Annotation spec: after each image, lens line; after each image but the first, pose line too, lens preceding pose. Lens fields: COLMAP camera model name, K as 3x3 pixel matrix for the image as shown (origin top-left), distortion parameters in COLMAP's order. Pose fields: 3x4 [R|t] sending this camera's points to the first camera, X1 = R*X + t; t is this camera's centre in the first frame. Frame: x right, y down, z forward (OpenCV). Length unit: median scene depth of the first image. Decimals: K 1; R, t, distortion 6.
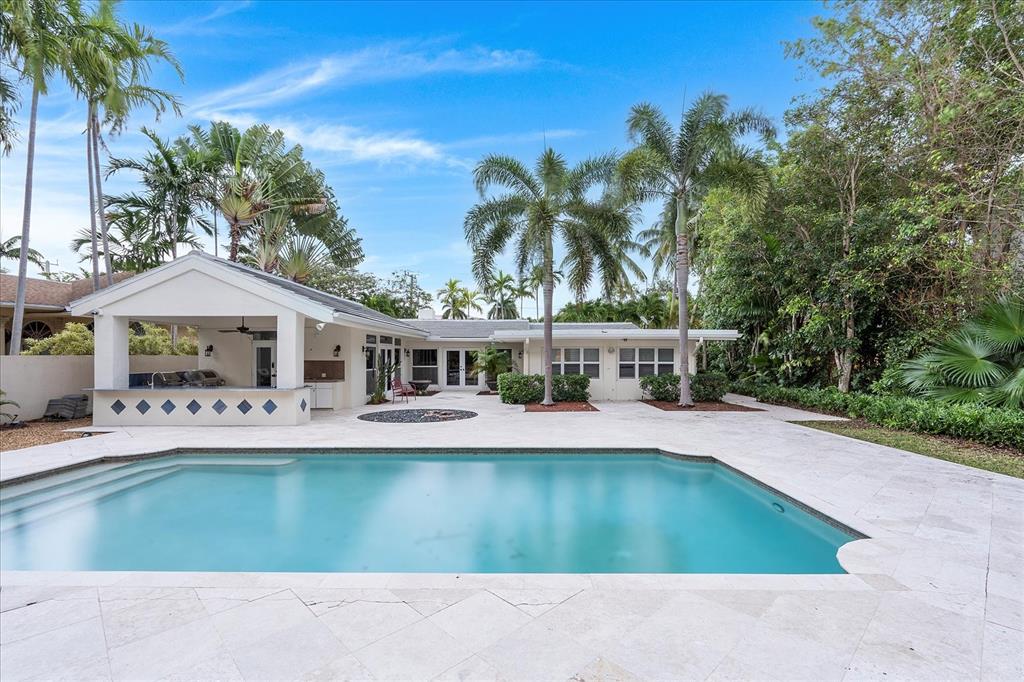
lens RADIAL K [[470.9, 0, 514.2], [0, 470.9, 358.8], [0, 0, 1]] dist [-0.000534, 0.000061]
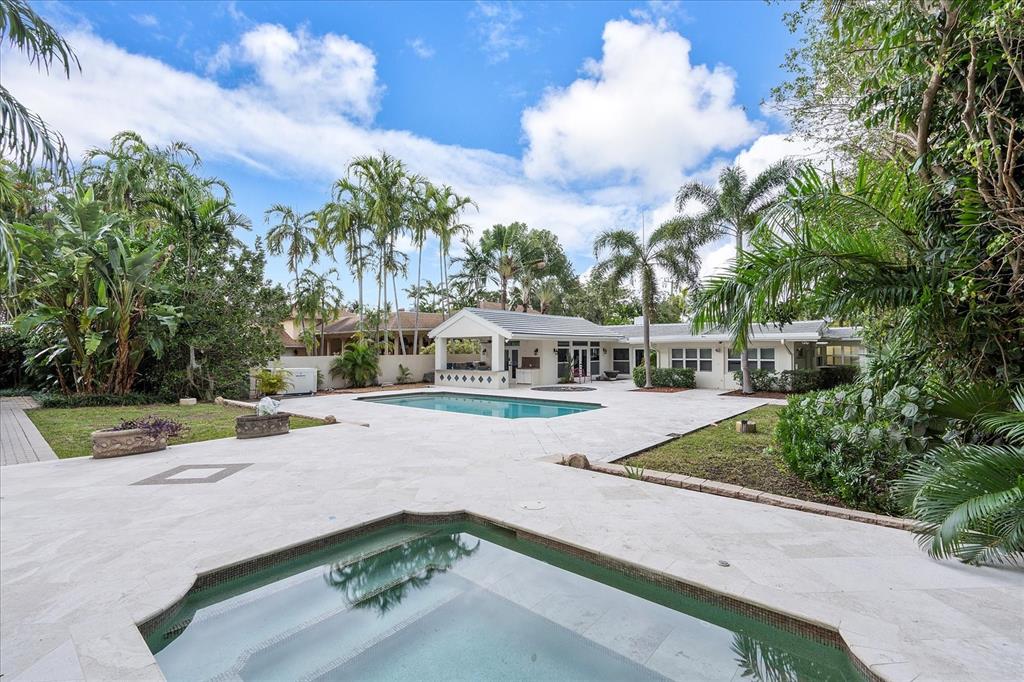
lens RADIAL K [[470.9, 0, 514.2], [0, 470.9, 358.8], [0, 0, 1]] dist [-0.000534, 0.000061]
pose [[0.765436, 0.007473, -0.643468, 0.638161], [0.001837, 0.999903, 0.013799, -0.013645], [0.643509, -0.011744, 0.765348, -0.372888]]
